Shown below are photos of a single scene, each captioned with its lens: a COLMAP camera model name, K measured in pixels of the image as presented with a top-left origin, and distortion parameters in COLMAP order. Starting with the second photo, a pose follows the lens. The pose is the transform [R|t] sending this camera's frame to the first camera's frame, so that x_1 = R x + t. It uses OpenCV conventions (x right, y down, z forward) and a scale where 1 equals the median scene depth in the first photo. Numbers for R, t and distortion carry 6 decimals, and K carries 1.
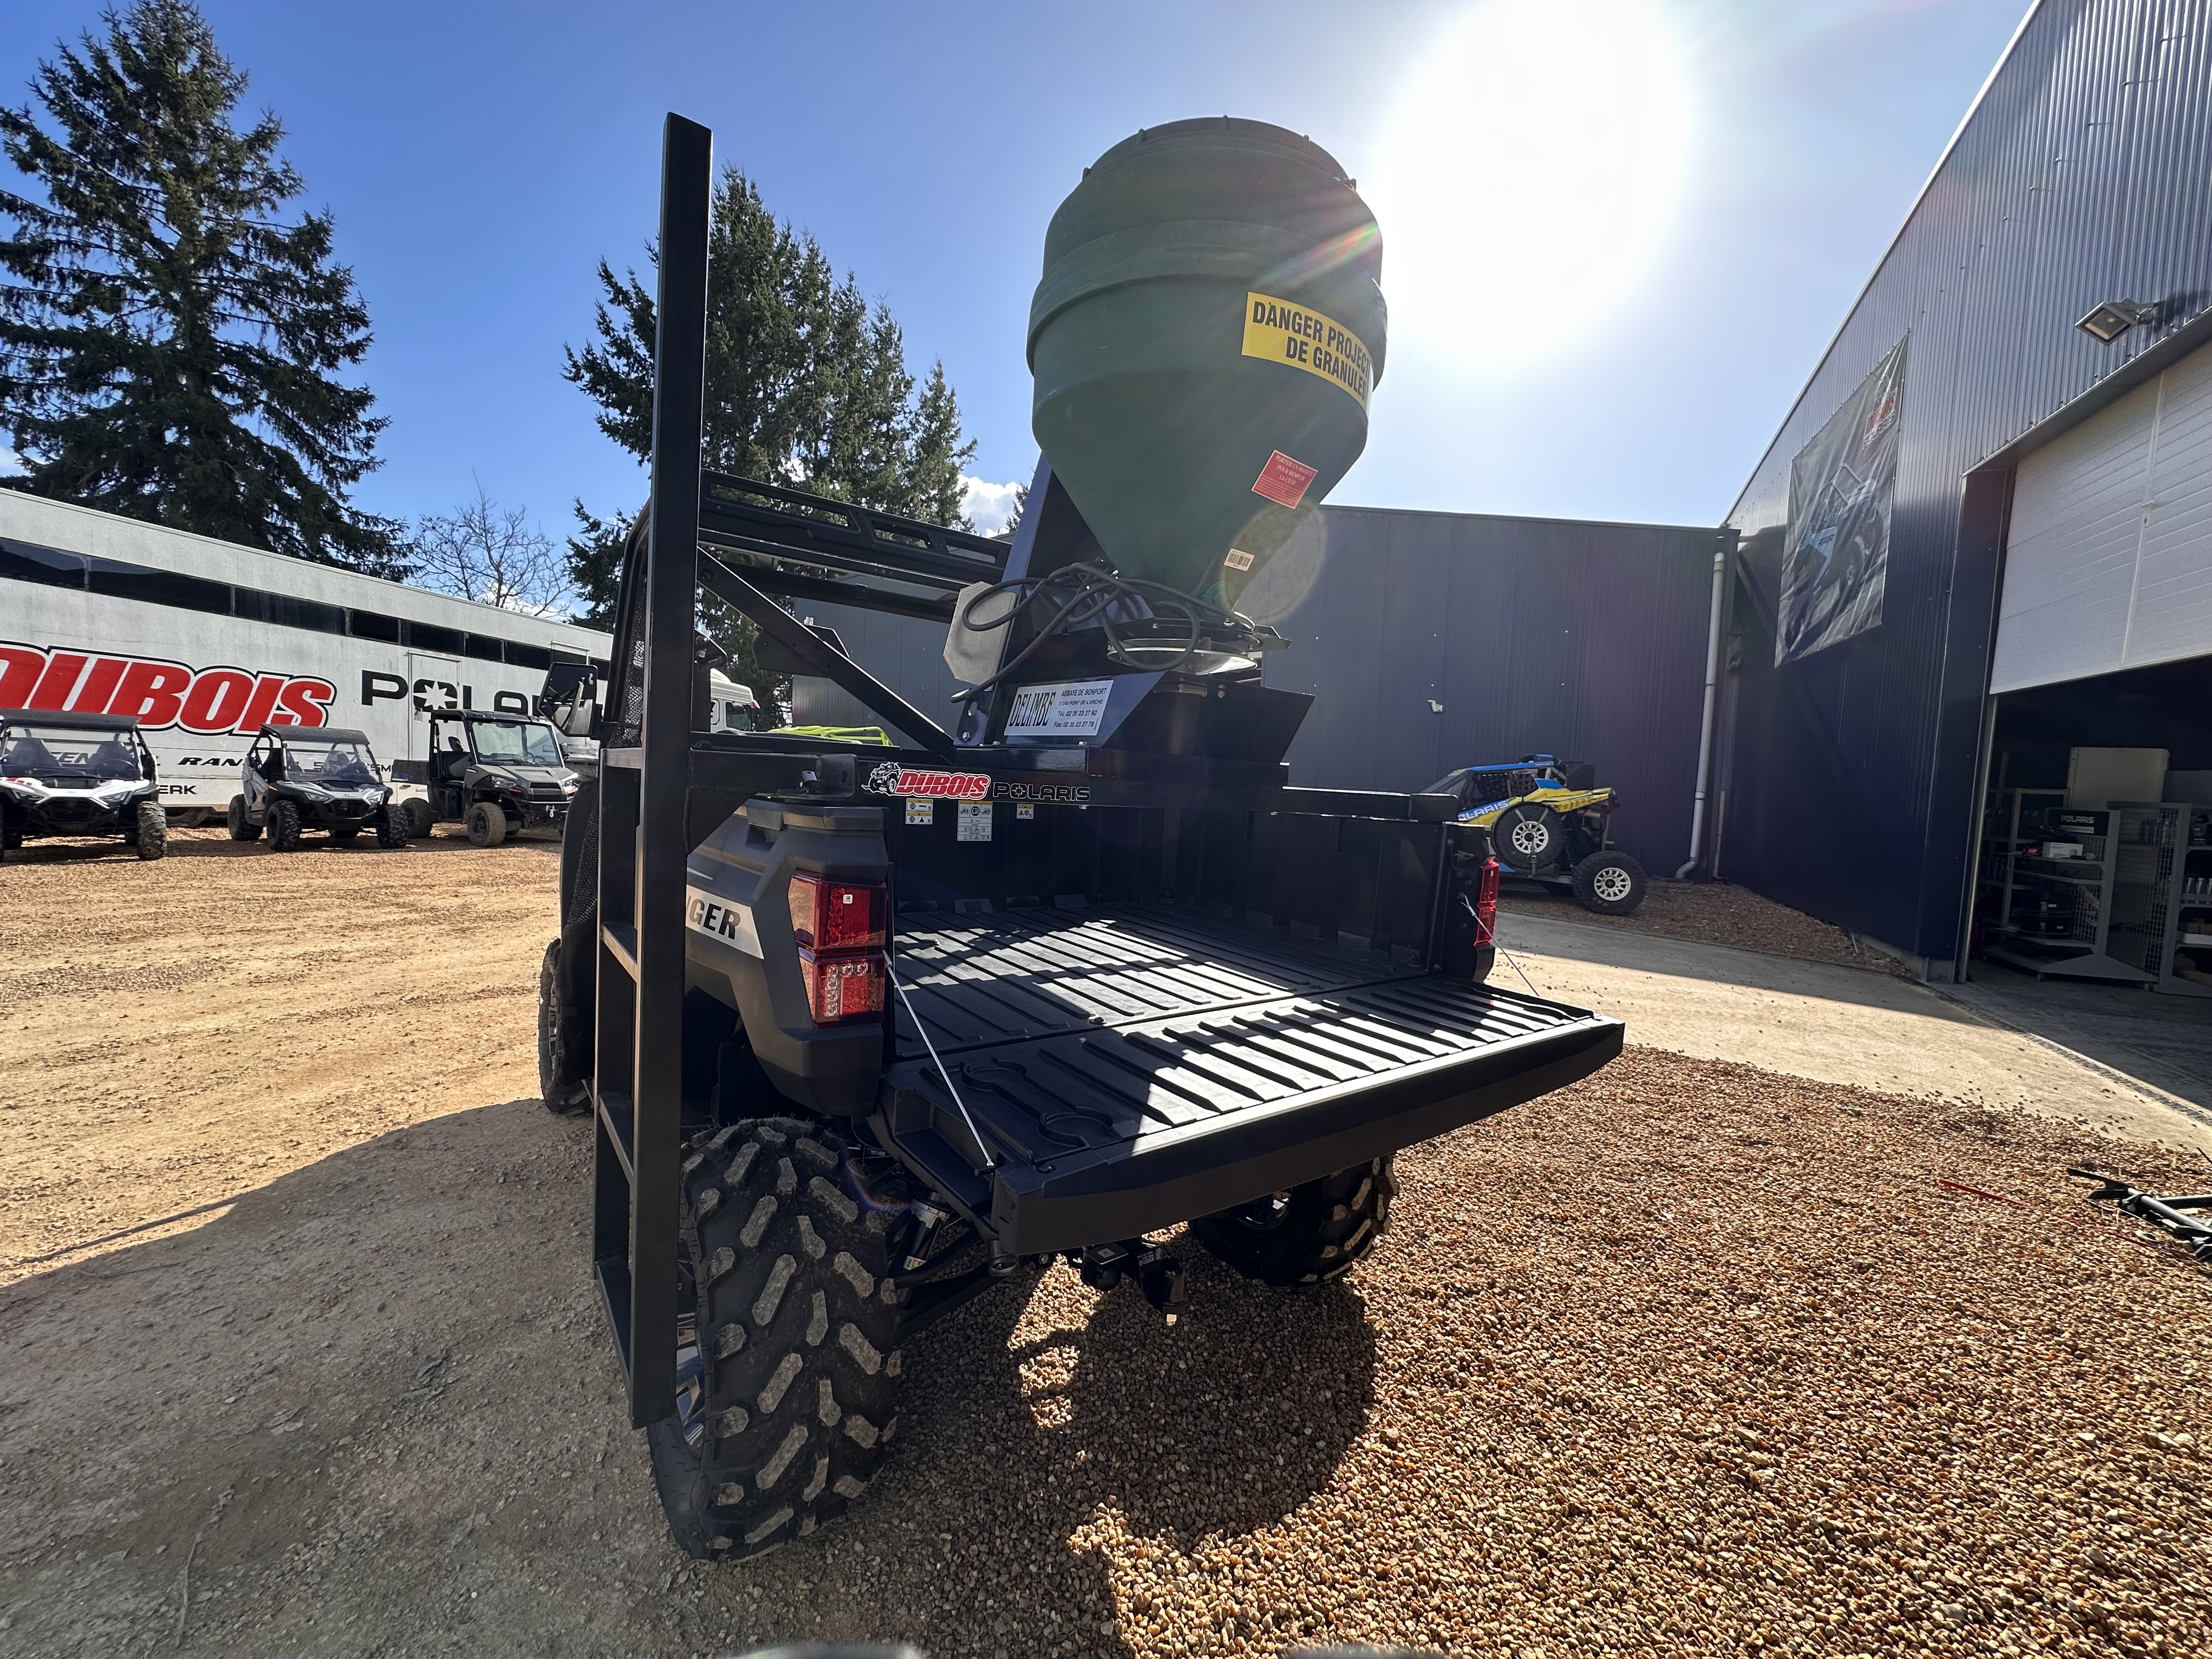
lens RADIAL K [[879.1, 0, 1096.6], [0, 879.1, 831.8], [0, 0, 1]] dist [-0.003282, 0.000100]
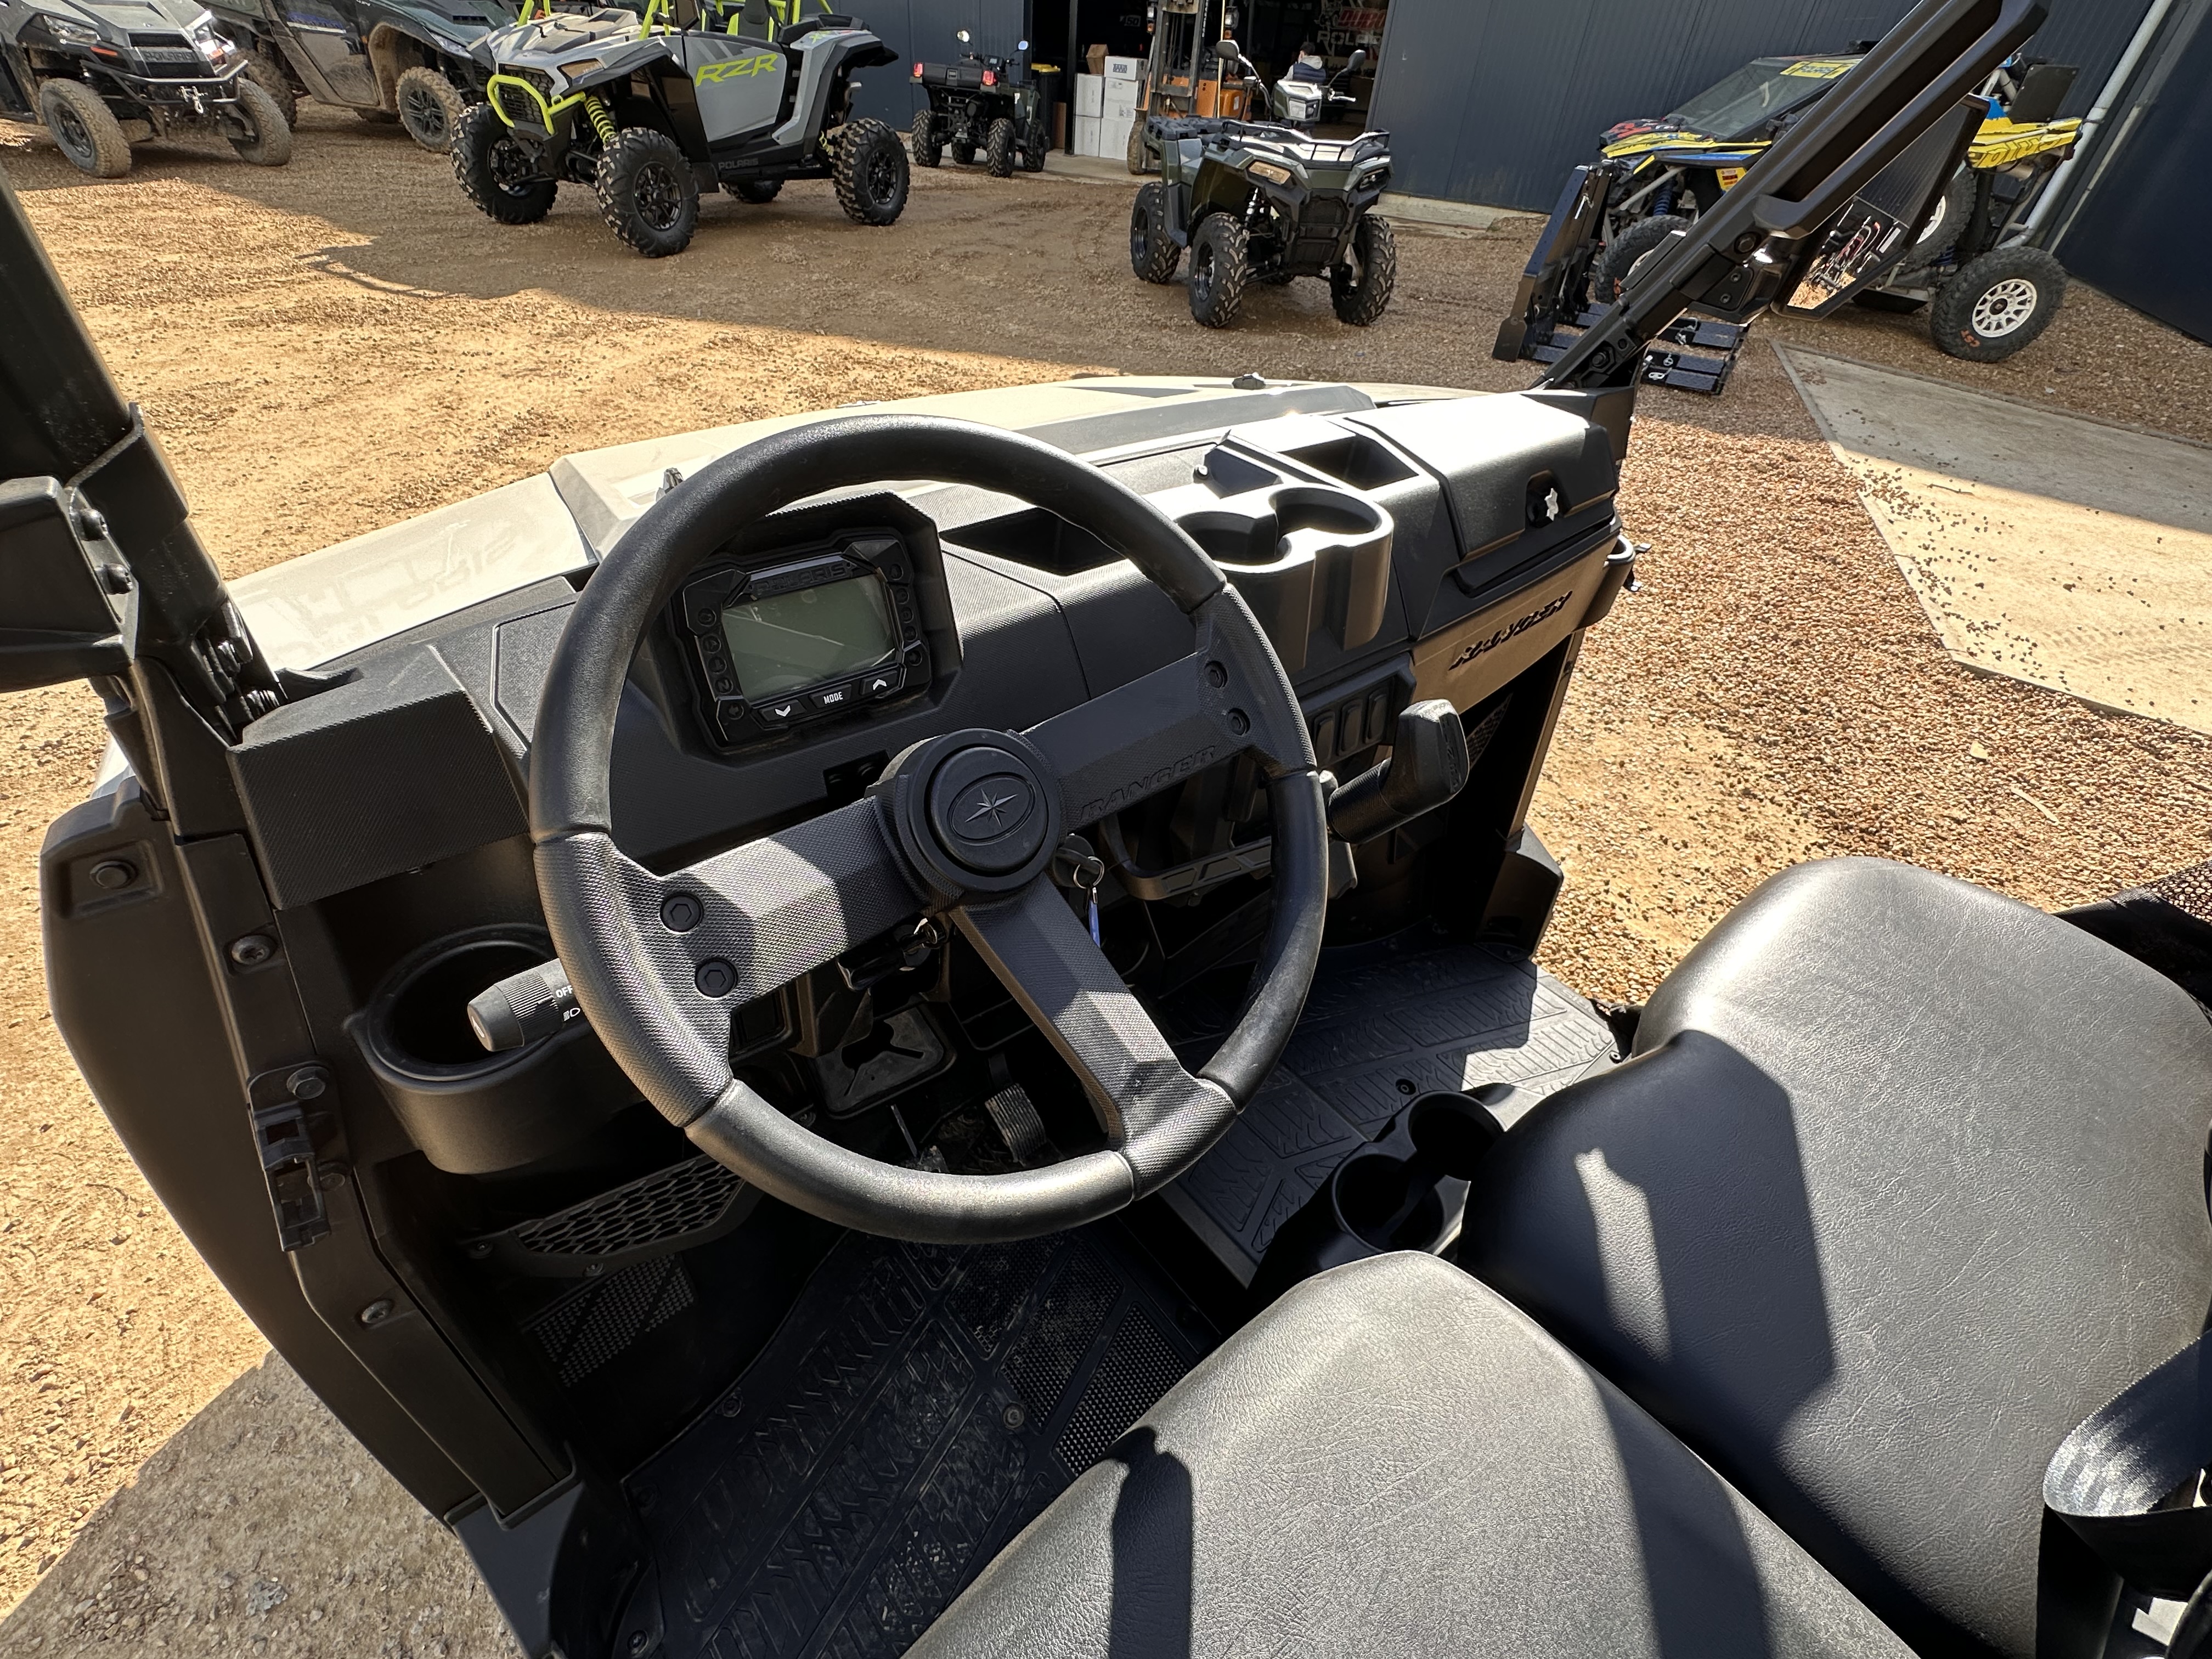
lens RADIAL K [[998.8, 0, 1097.1], [0, 998.8, 844.9], [0, 0, 1]] dist [-0.001110, -0.000452]
pose [[0.998351, -0.011359, 0.056269, -0.106750], [-0.024384, 0.803483, 0.594828, -0.039636], [-0.051968, -0.595219, 0.801881, 0.214007]]
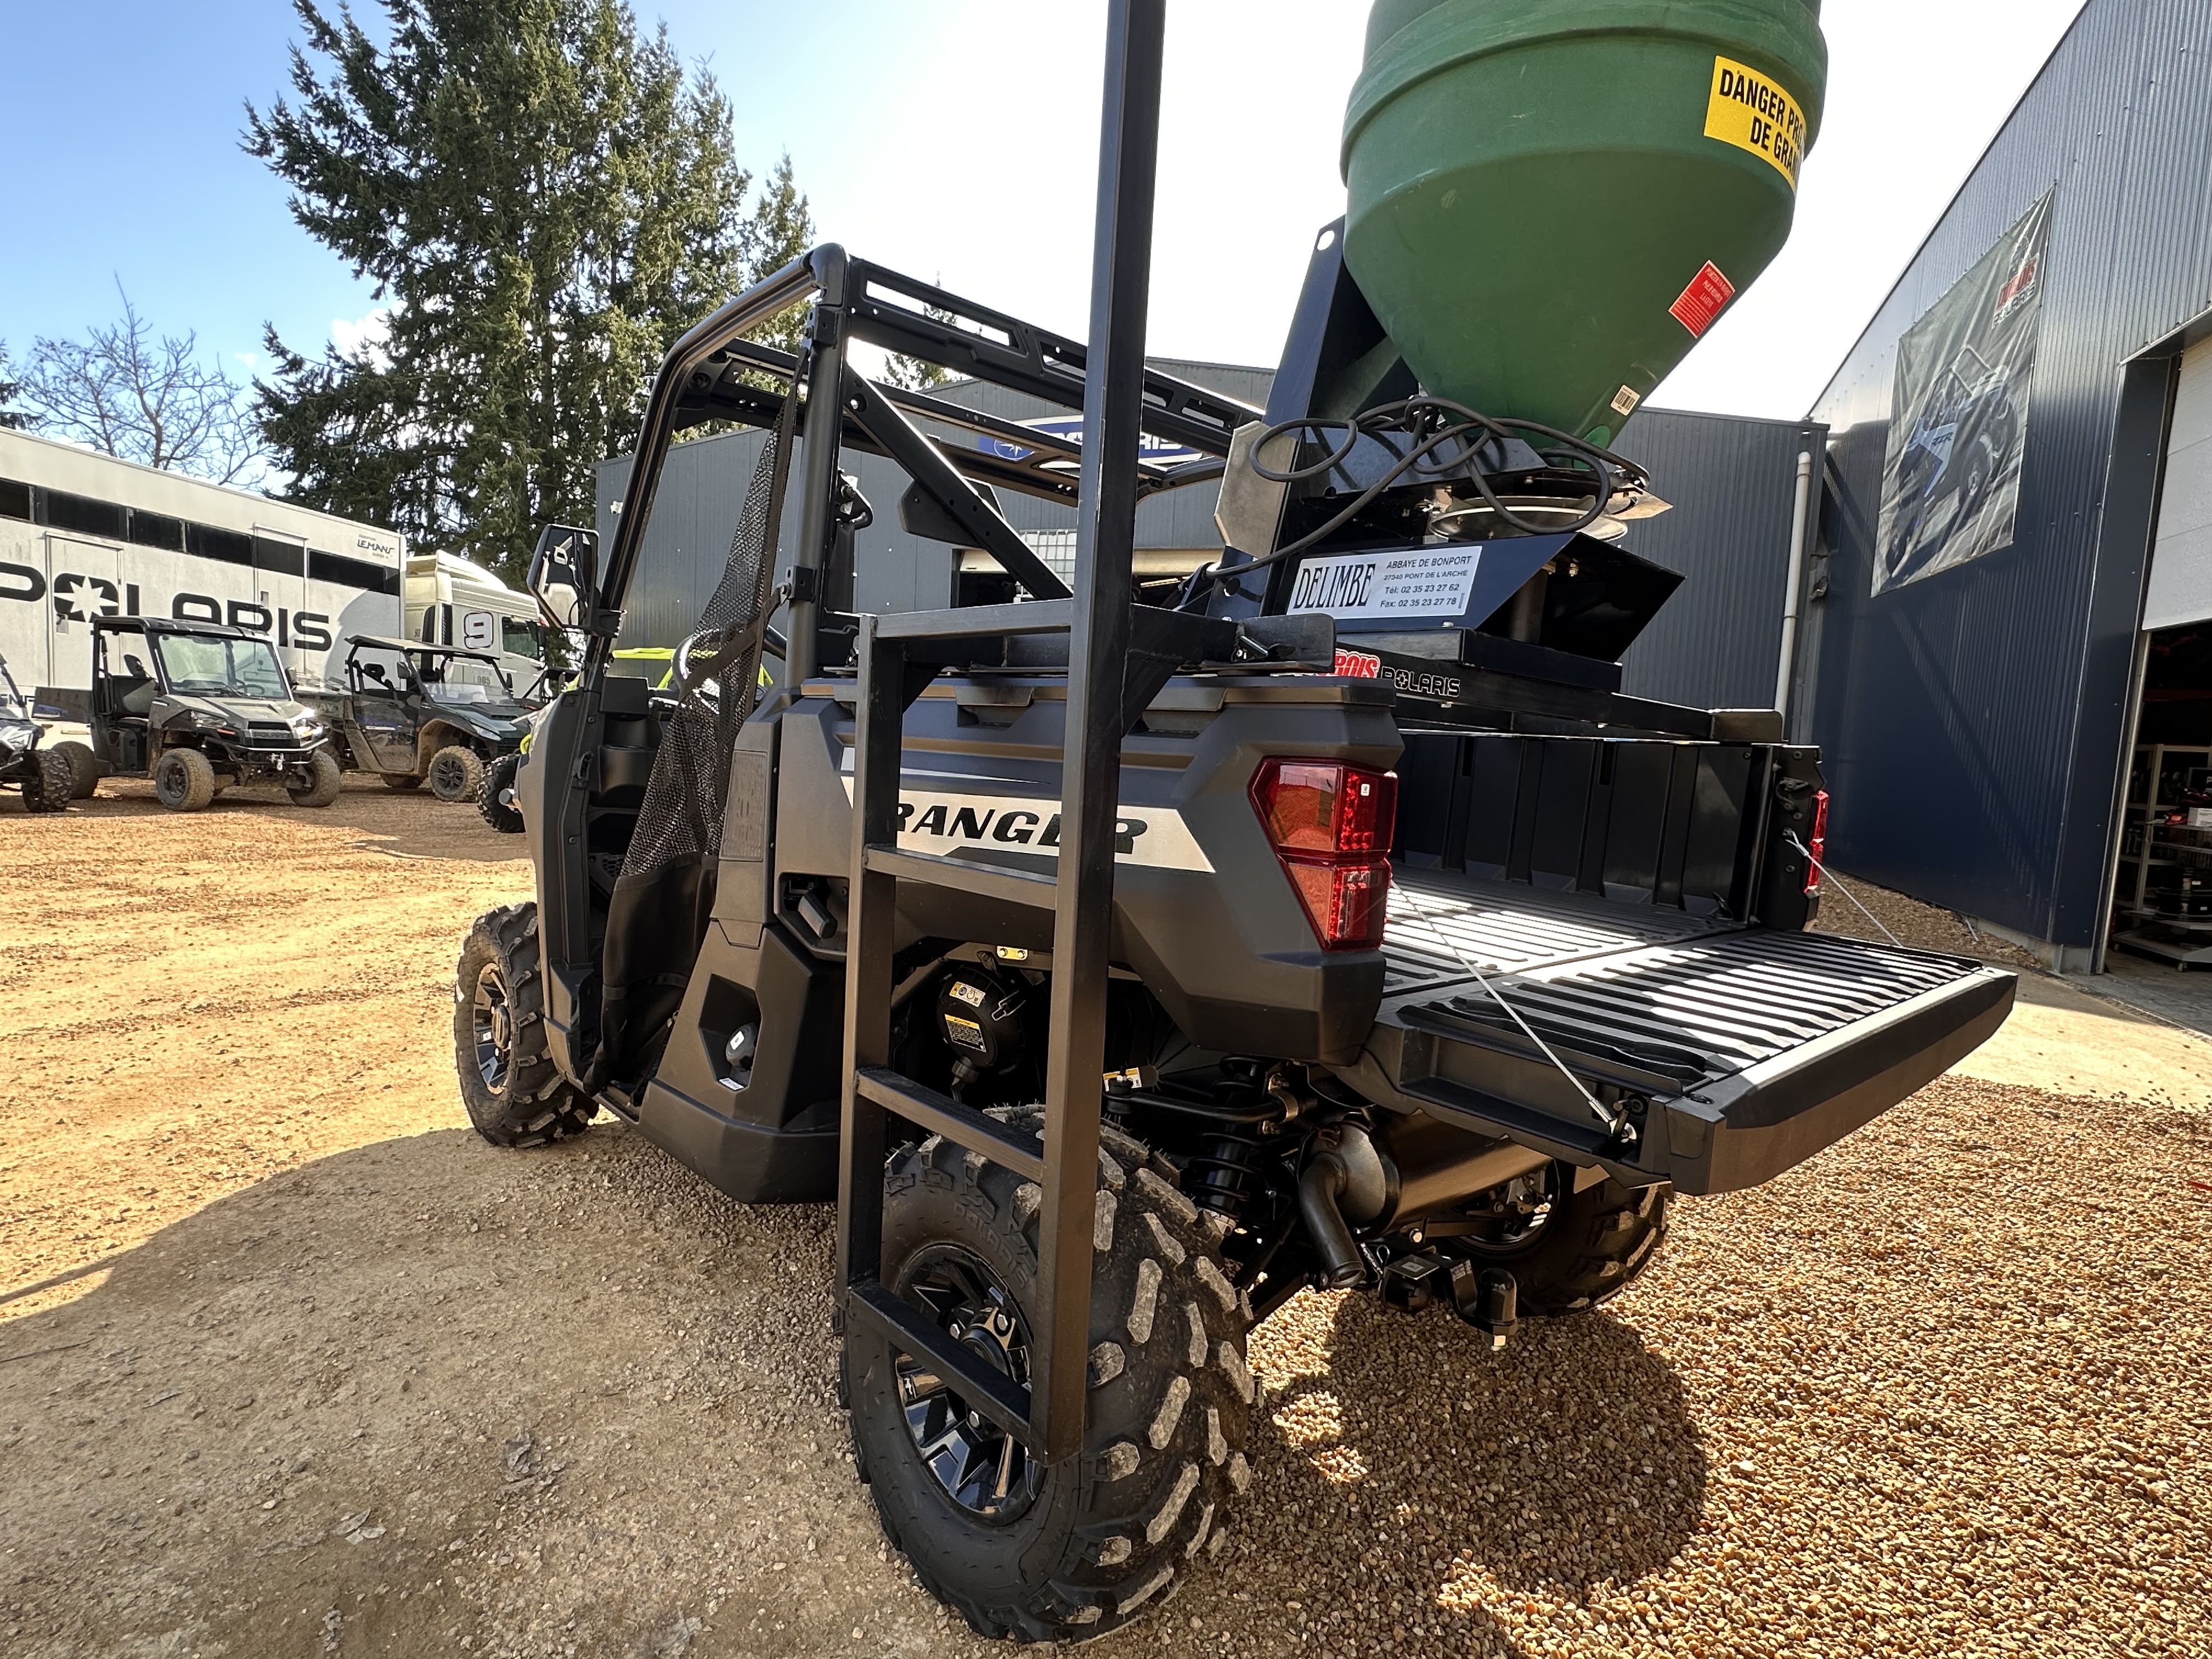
lens RADIAL K [[1154.6, 0, 1092.4], [0, 1154.6, 841.6], [0, 0, 1]] dist [-0.004035, 0.000363]
pose [[0.995273, 0.000689, 0.097113, -0.061036], [-0.003973, 0.999427, 0.033626, 0.008608], [-0.097034, -0.033853, 0.994705, -0.001986]]
